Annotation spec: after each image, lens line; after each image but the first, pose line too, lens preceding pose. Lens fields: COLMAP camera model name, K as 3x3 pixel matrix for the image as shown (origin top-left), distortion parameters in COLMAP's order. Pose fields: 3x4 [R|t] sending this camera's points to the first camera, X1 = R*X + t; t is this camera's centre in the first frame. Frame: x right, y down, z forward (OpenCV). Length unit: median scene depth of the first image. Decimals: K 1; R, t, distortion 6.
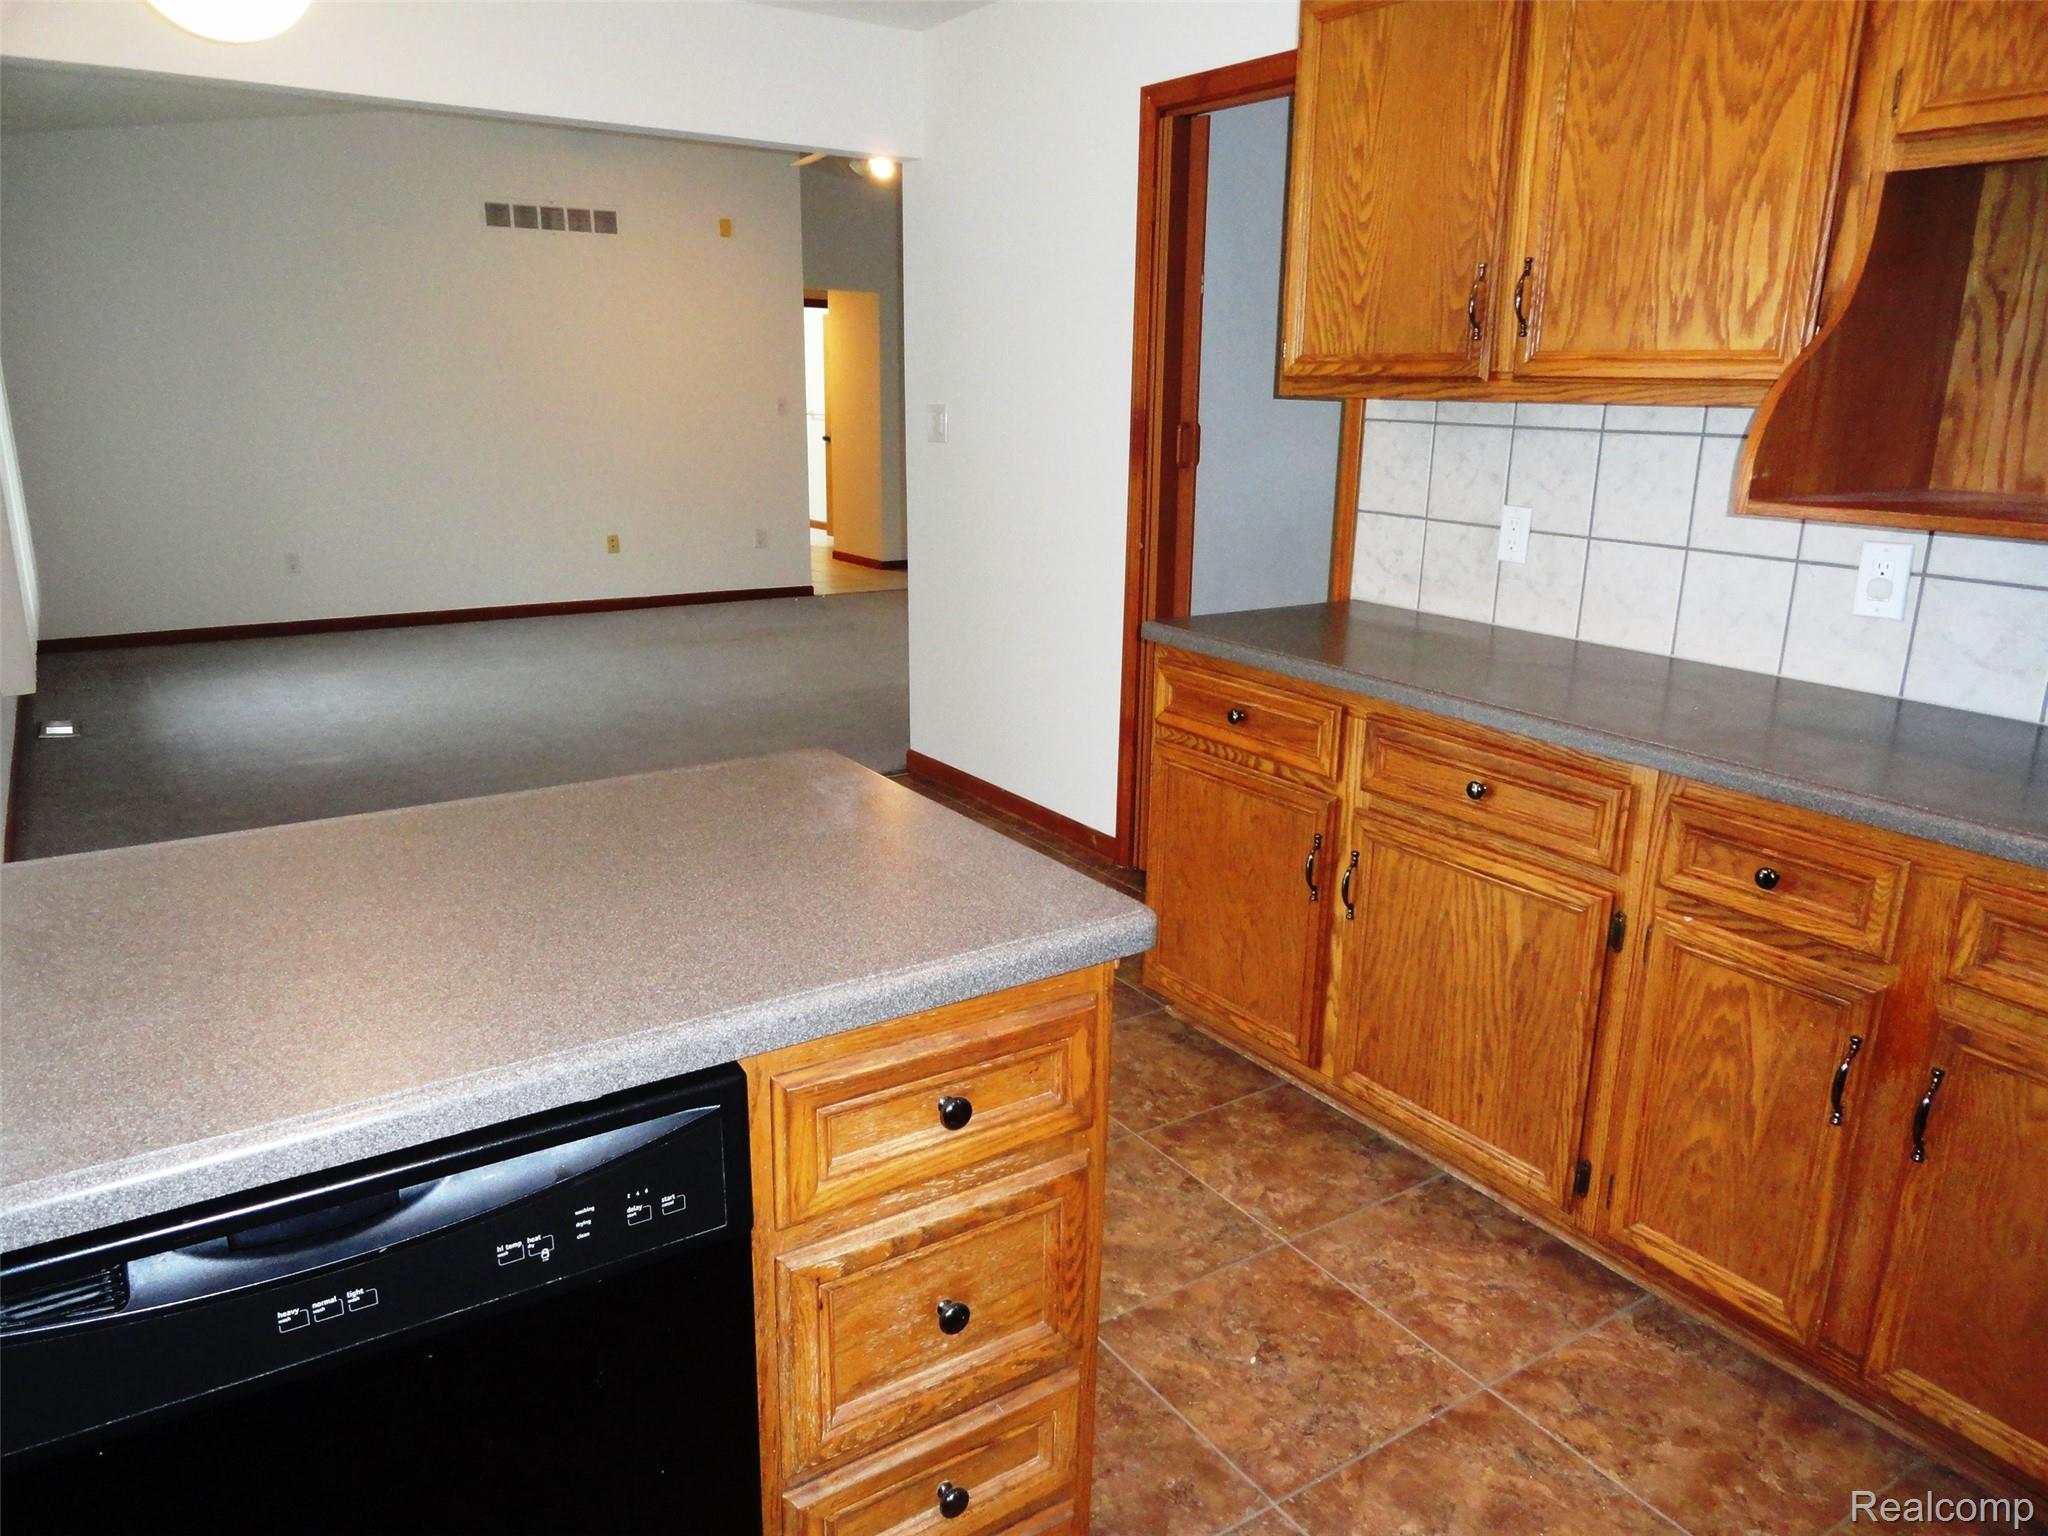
lens RADIAL K [[1400.2, 0, 1021.7], [0, 1400.2, 762.9], [0, 0, 1]] dist [-0.013690, 0.007142]
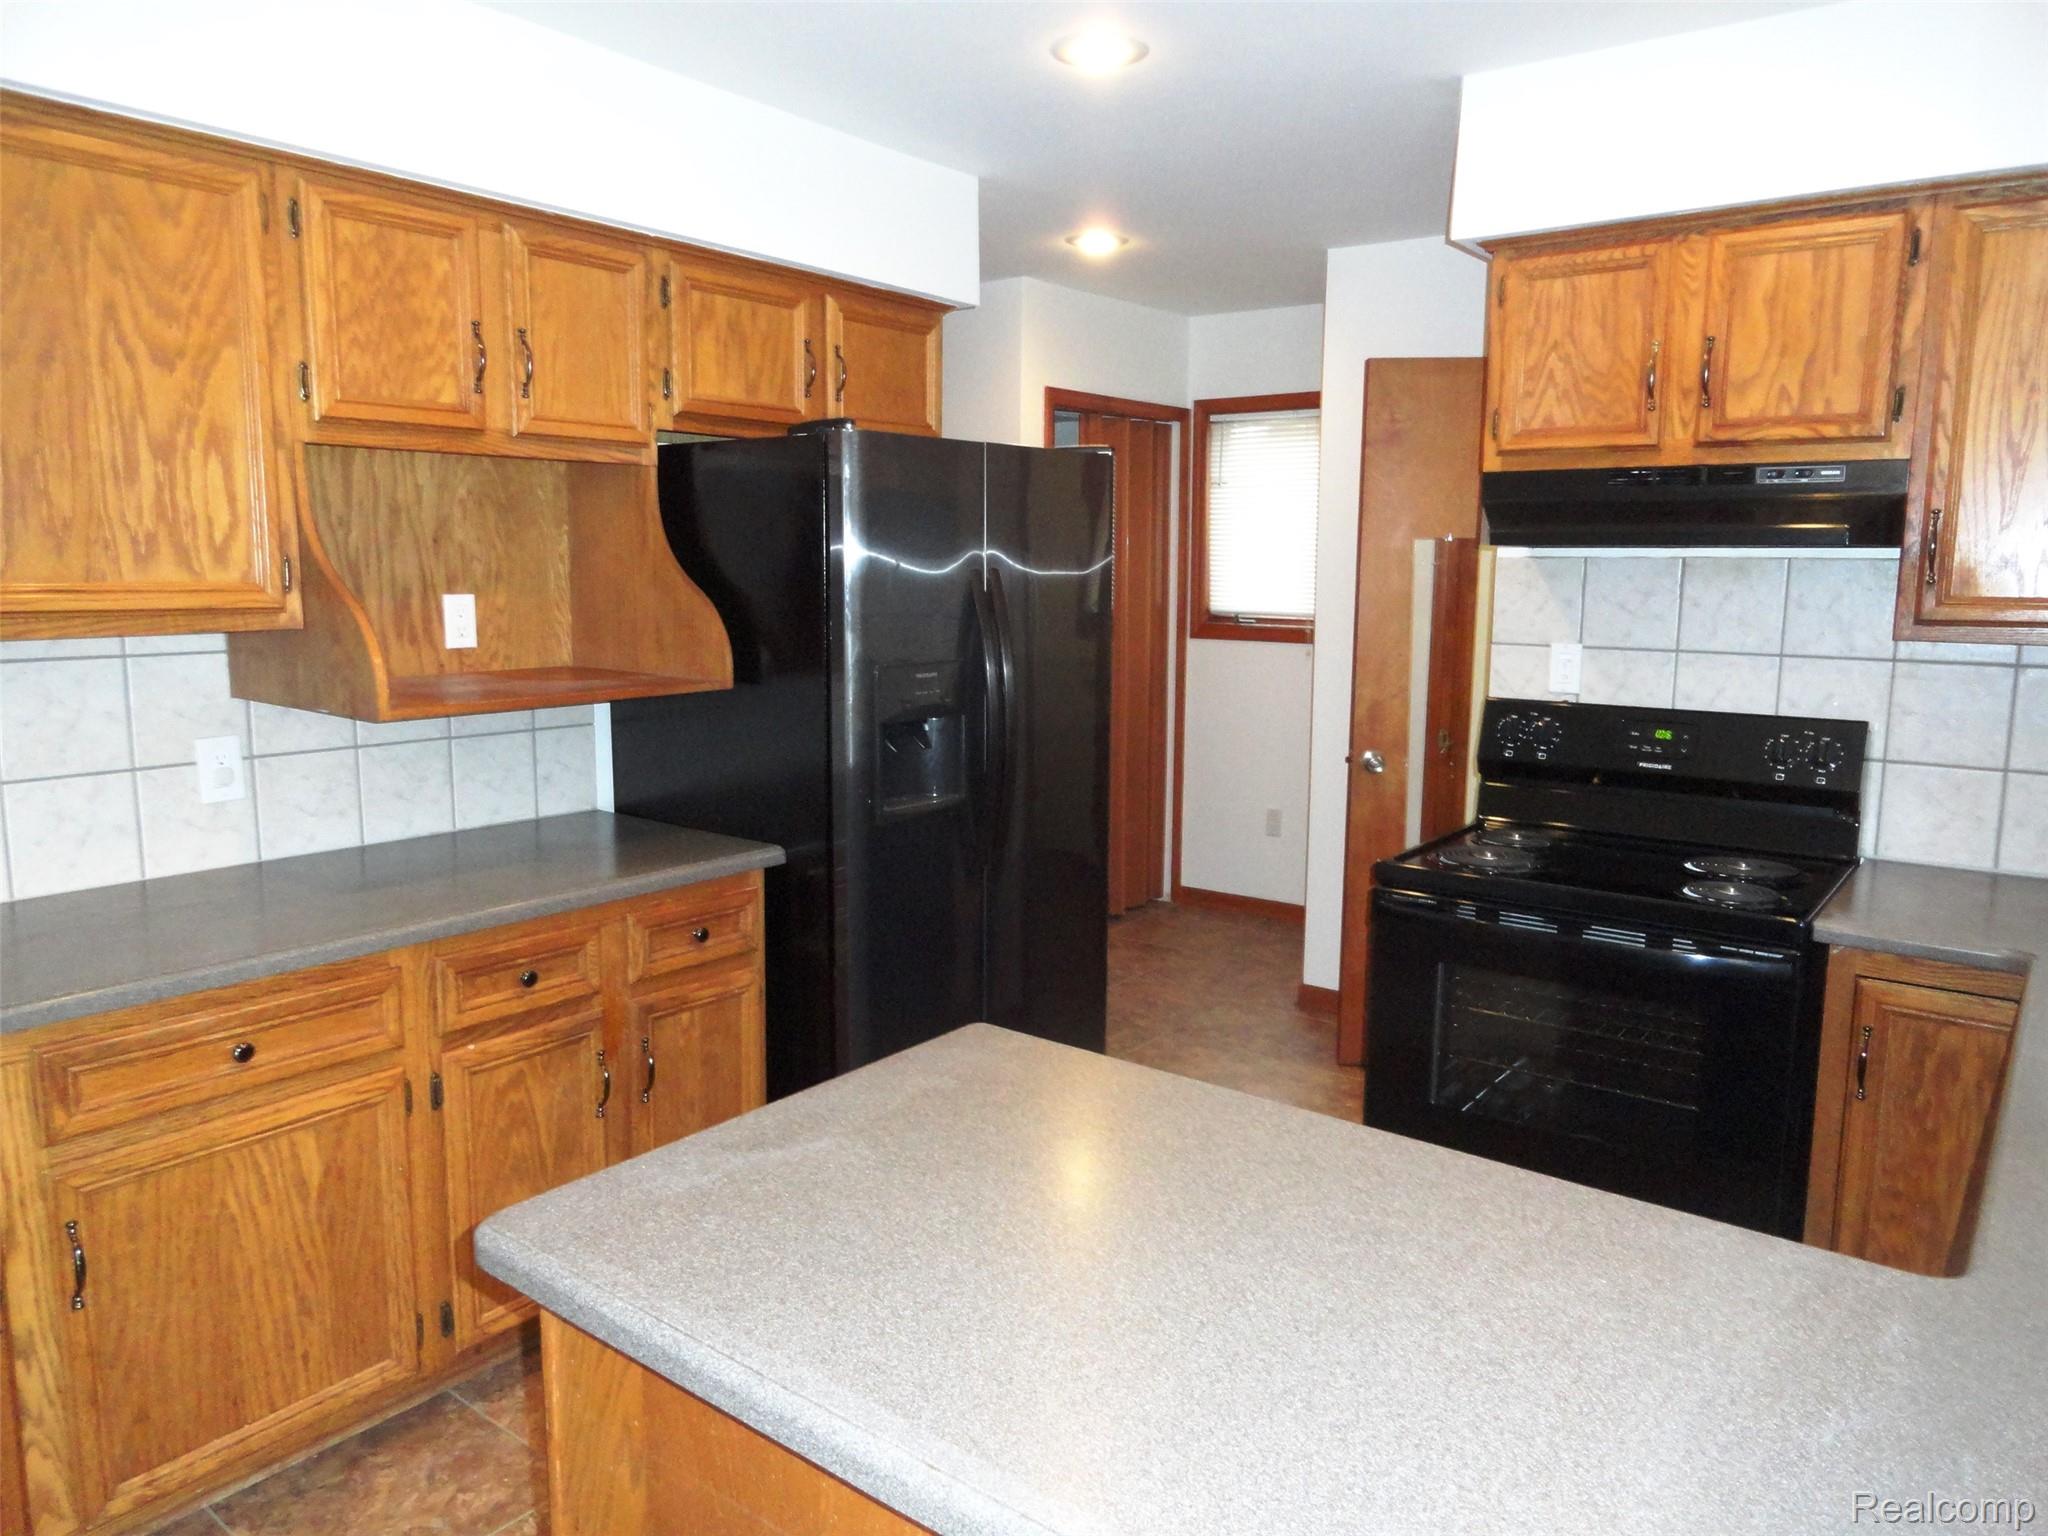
lens RADIAL K [[1400.2, 0, 1014.0], [0, 1400.2, 762.7], [0, 0, 1]] dist [-0.013690, 0.007142]
pose [[-0.323583, -0.157034, 0.933078, -0.707079], [0.233804, 0.942283, 0.239665, -0.277287], [-0.916859, 0.295709, -0.268191, 0.761172]]
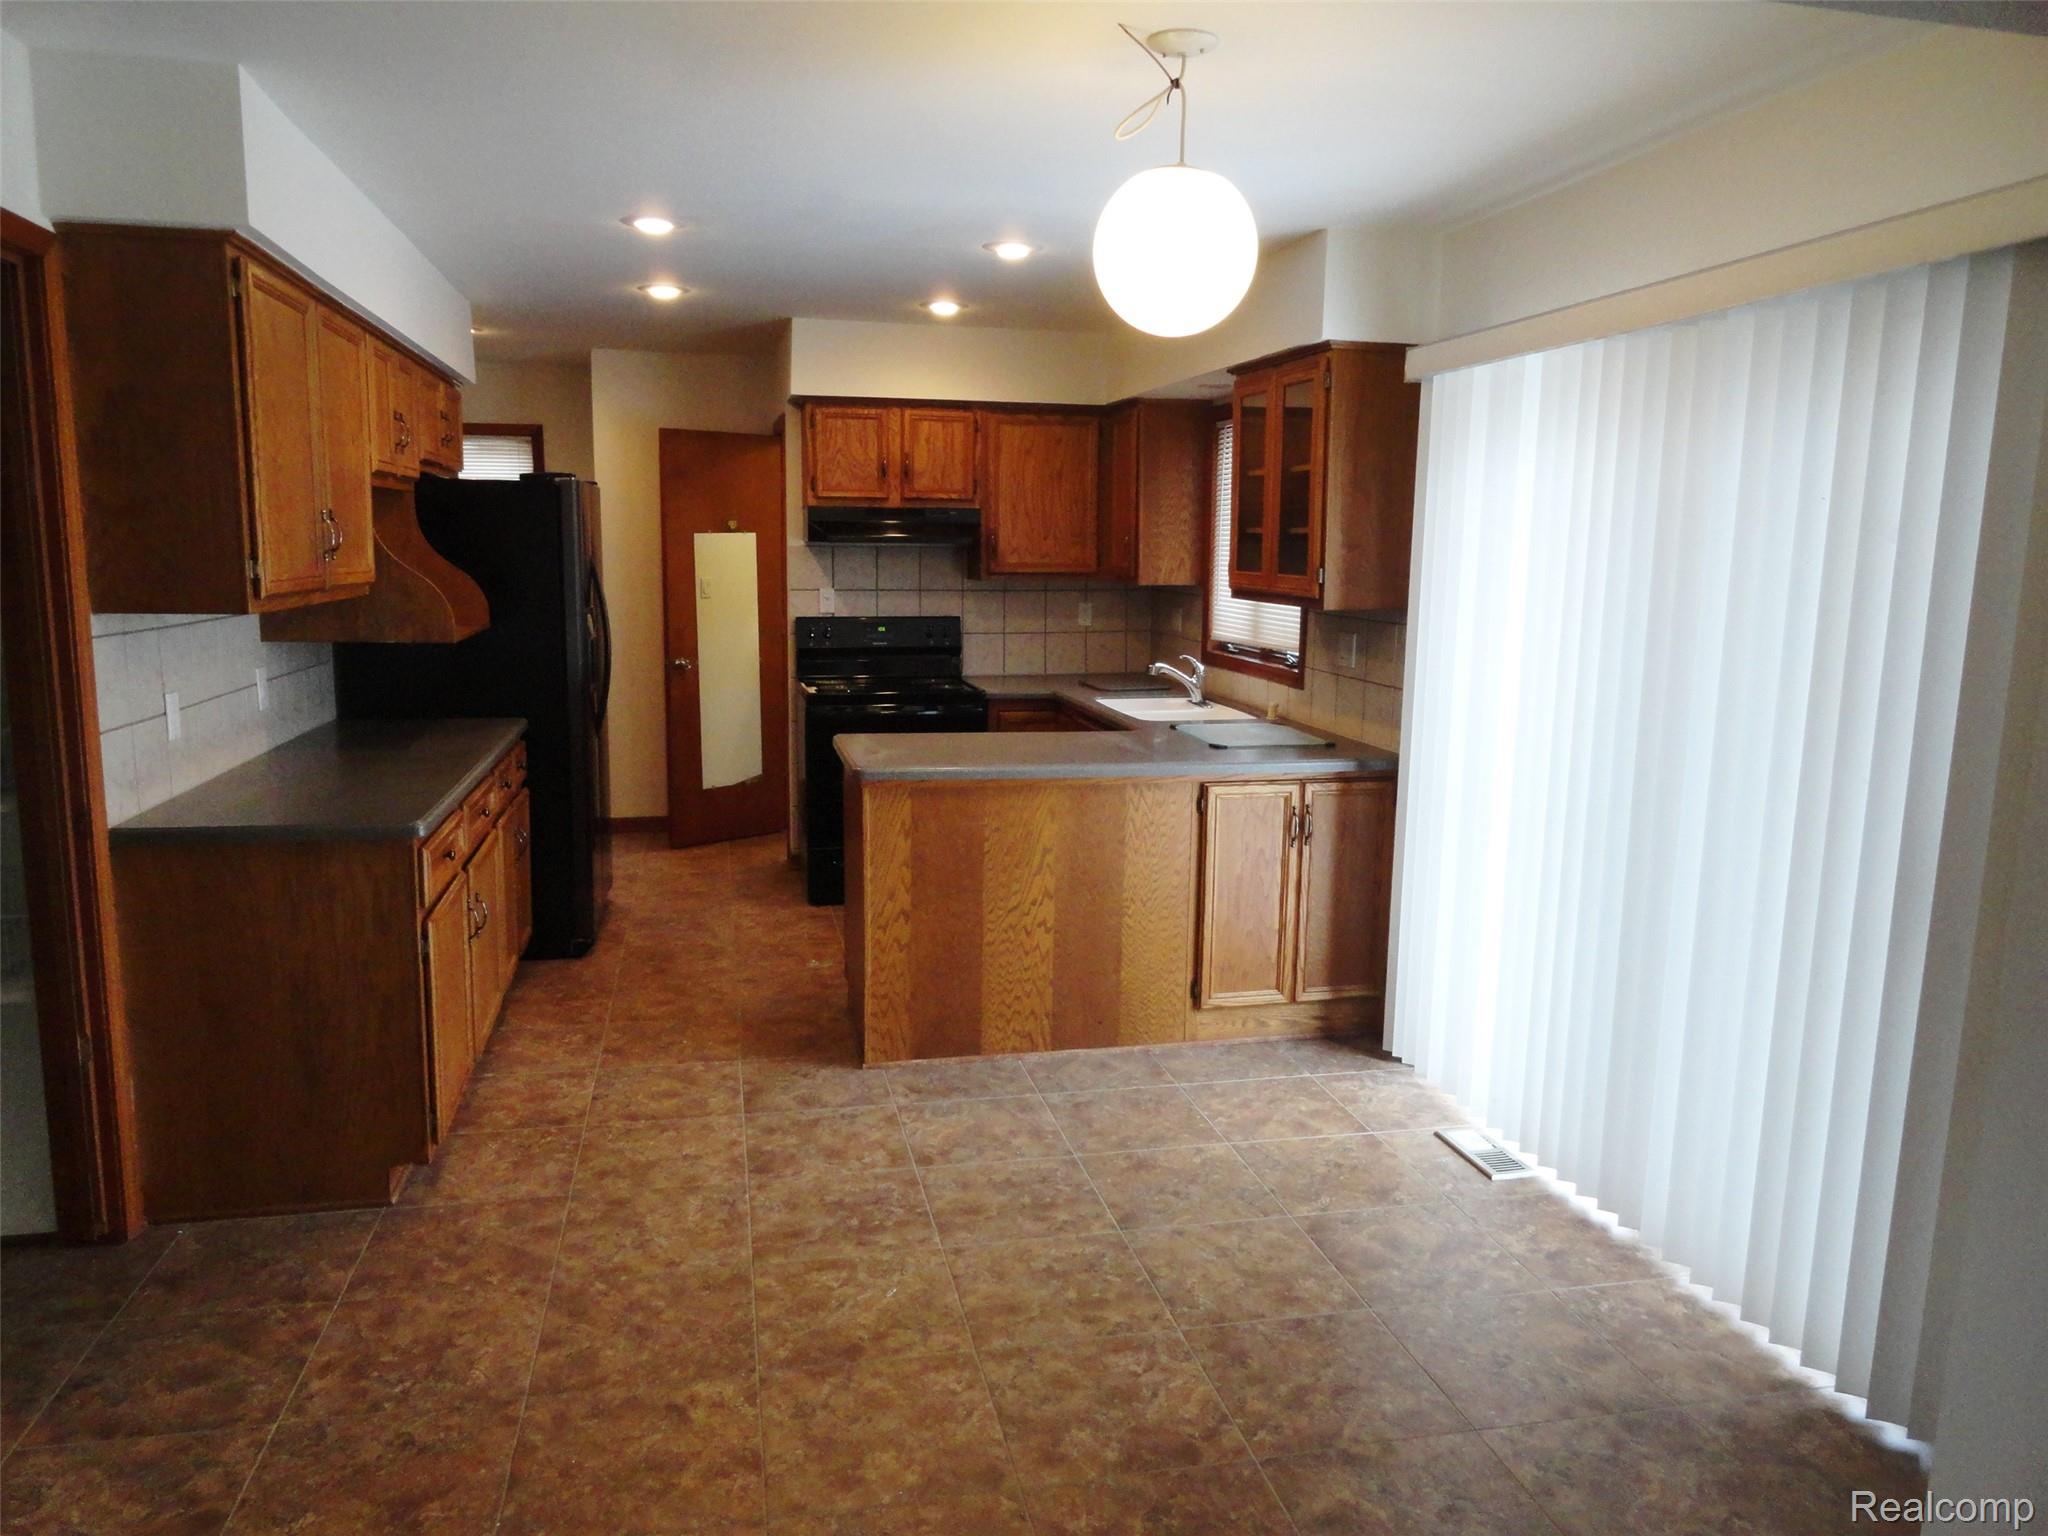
lens RADIAL K [[1400.2, 0, 1024.5], [0, 1400.2, 763.2], [0, 0, 1]] dist [-0.013690, 0.007142]
pose [[-0.935729, -0.083760, 0.342629, -0.963727], [0.063387, 0.915648, 0.396953, -0.732942], [-0.346976, 0.393159, -0.851489, 2.363696]]
